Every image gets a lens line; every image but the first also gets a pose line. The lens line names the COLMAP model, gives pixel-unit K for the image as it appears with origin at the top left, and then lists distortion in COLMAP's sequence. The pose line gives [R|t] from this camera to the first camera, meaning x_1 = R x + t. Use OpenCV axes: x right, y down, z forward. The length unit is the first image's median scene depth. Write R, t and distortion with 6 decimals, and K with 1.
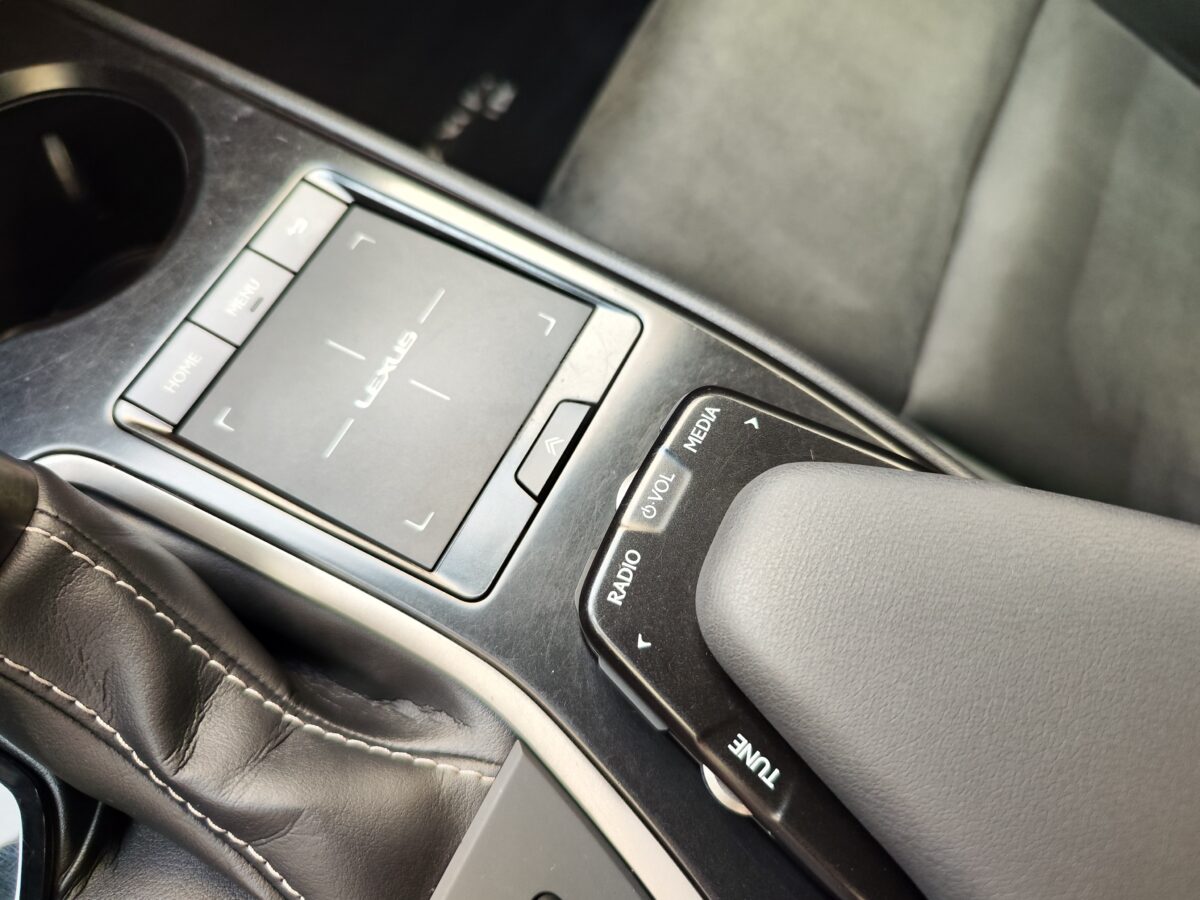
lens RADIAL K [[834.1, 0, 600.0], [0, 834.1, 450.0], [0, 0, 1]] dist [-0.029834, -0.006662]
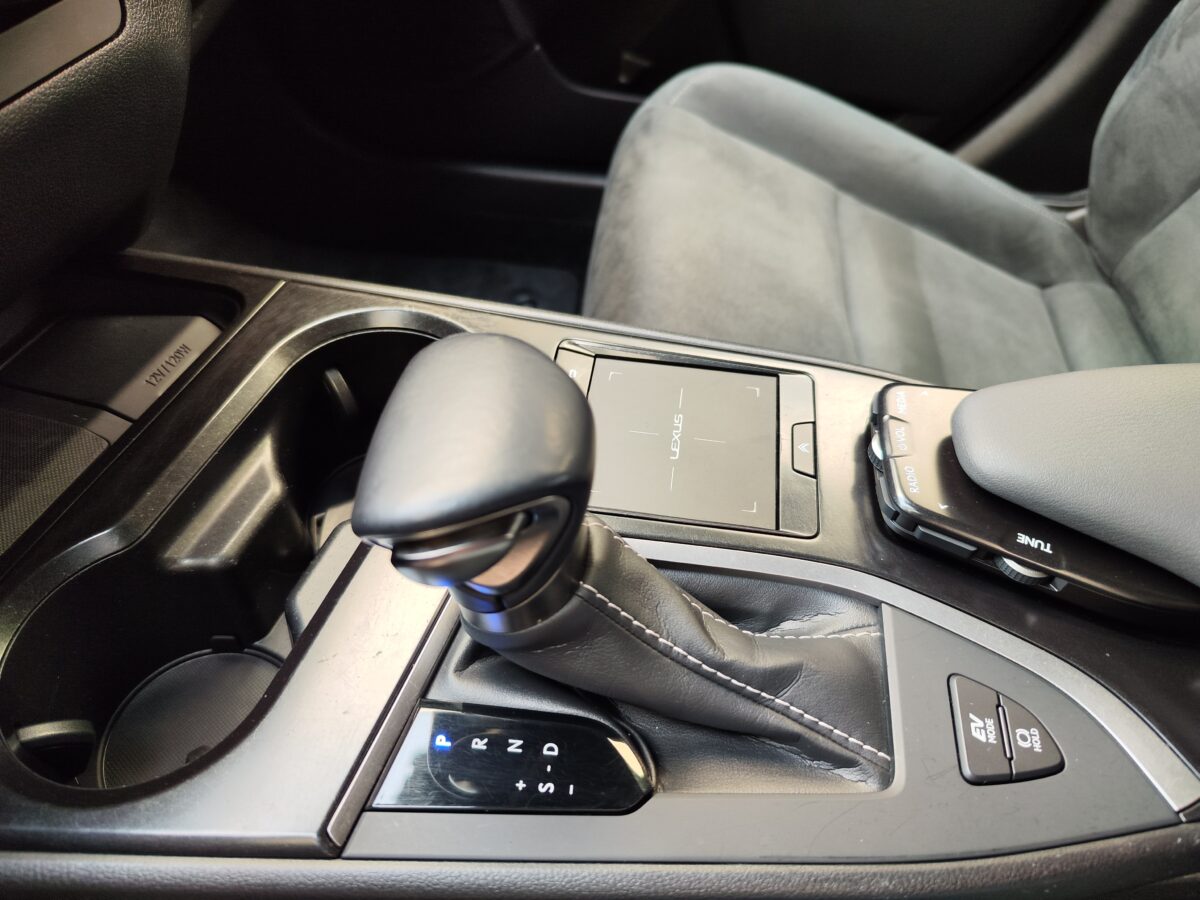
lens RADIAL K [[813.0, 0, 588.7], [0, 813.0, 443.9], [0, 0, 1]] dist [0.010213, -0.018536]
pose [[0.943403, -0.217012, 0.250792, -0.813155], [0.284137, 0.918881, -0.273721, 0.289144], [-0.171047, 0.329489, 0.928536, -0.374662]]
